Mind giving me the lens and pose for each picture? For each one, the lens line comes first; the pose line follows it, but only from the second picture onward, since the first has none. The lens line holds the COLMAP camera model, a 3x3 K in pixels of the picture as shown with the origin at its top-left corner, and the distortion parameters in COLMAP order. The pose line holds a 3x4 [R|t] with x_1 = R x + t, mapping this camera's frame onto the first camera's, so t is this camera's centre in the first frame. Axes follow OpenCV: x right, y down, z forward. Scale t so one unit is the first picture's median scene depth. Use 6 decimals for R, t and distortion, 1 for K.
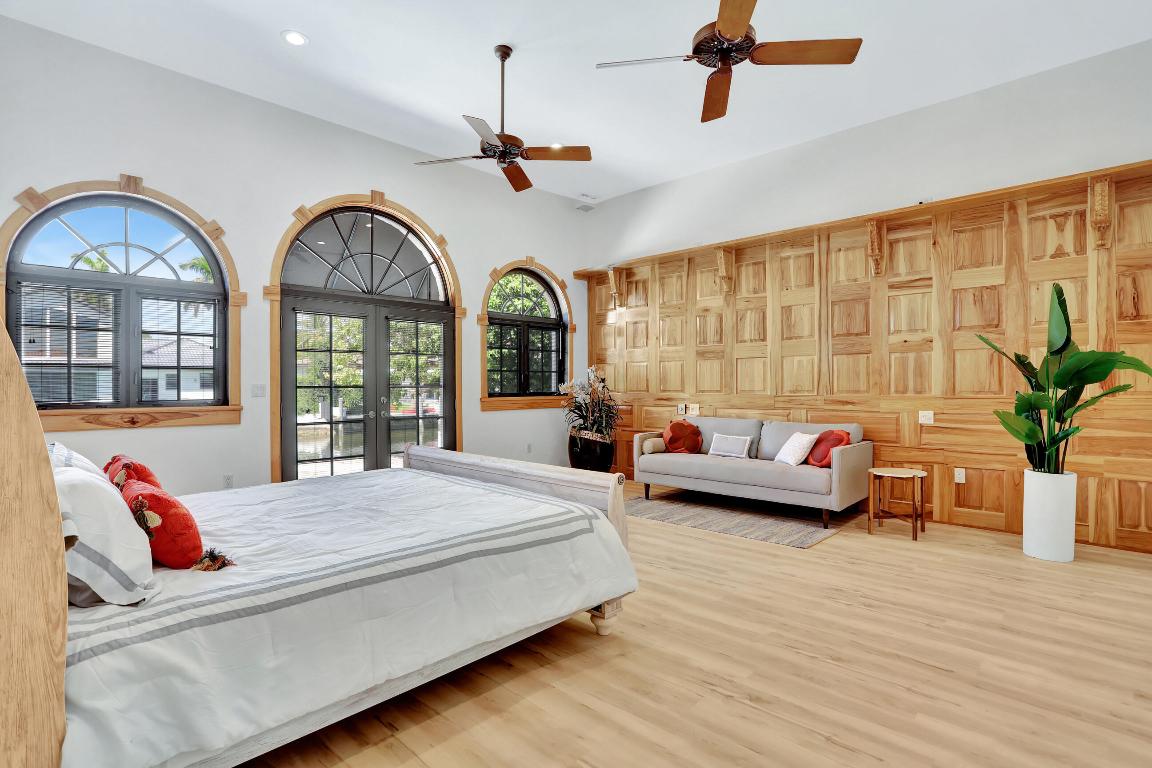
lens RADIAL K [[556.6, 0, 579.1], [0, 556.6, 383.0], [0, 0, 1]] dist [-0.063670, 0.021782]
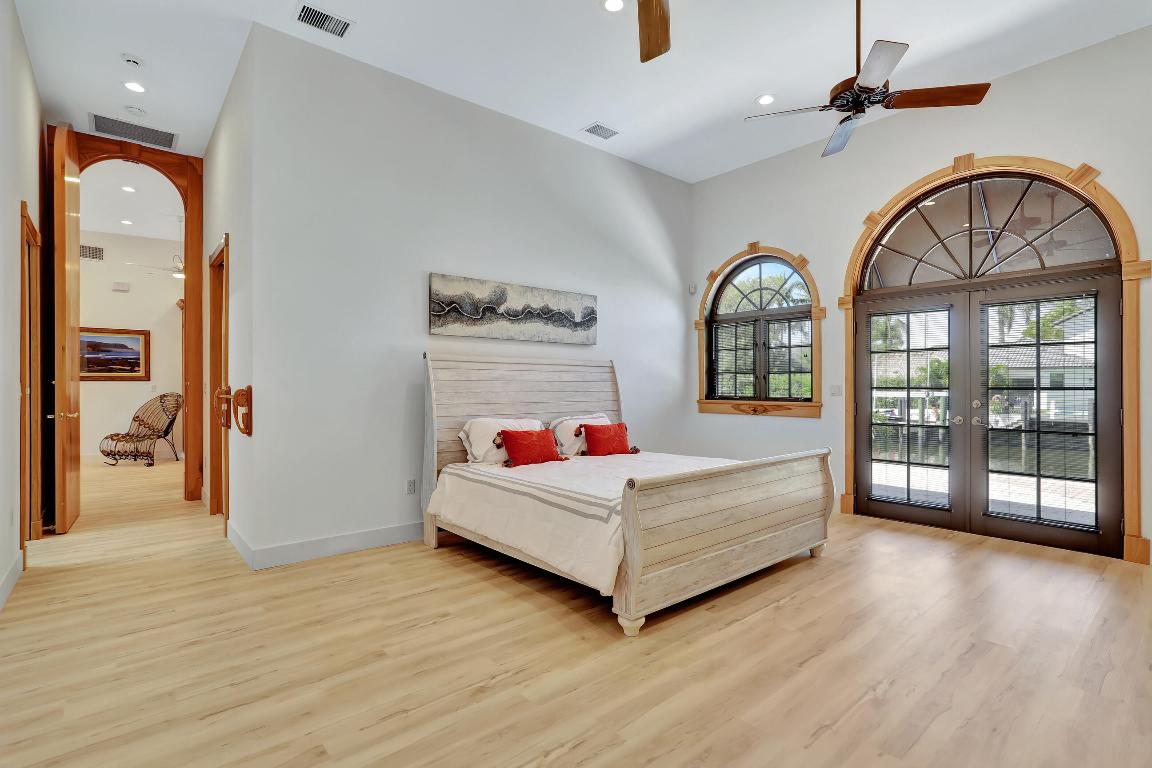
lens RADIAL K [[556.6, 0, 579.1], [0, 556.6, 383.0], [0, 0, 1]] dist [-0.063670, 0.021782]
pose [[-0.108057, -0.003003, -0.994140, 1.101329], [0.003225, 0.999989, -0.003371, 0.000721], [0.994139, -0.003570, -0.108046, 1.066253]]
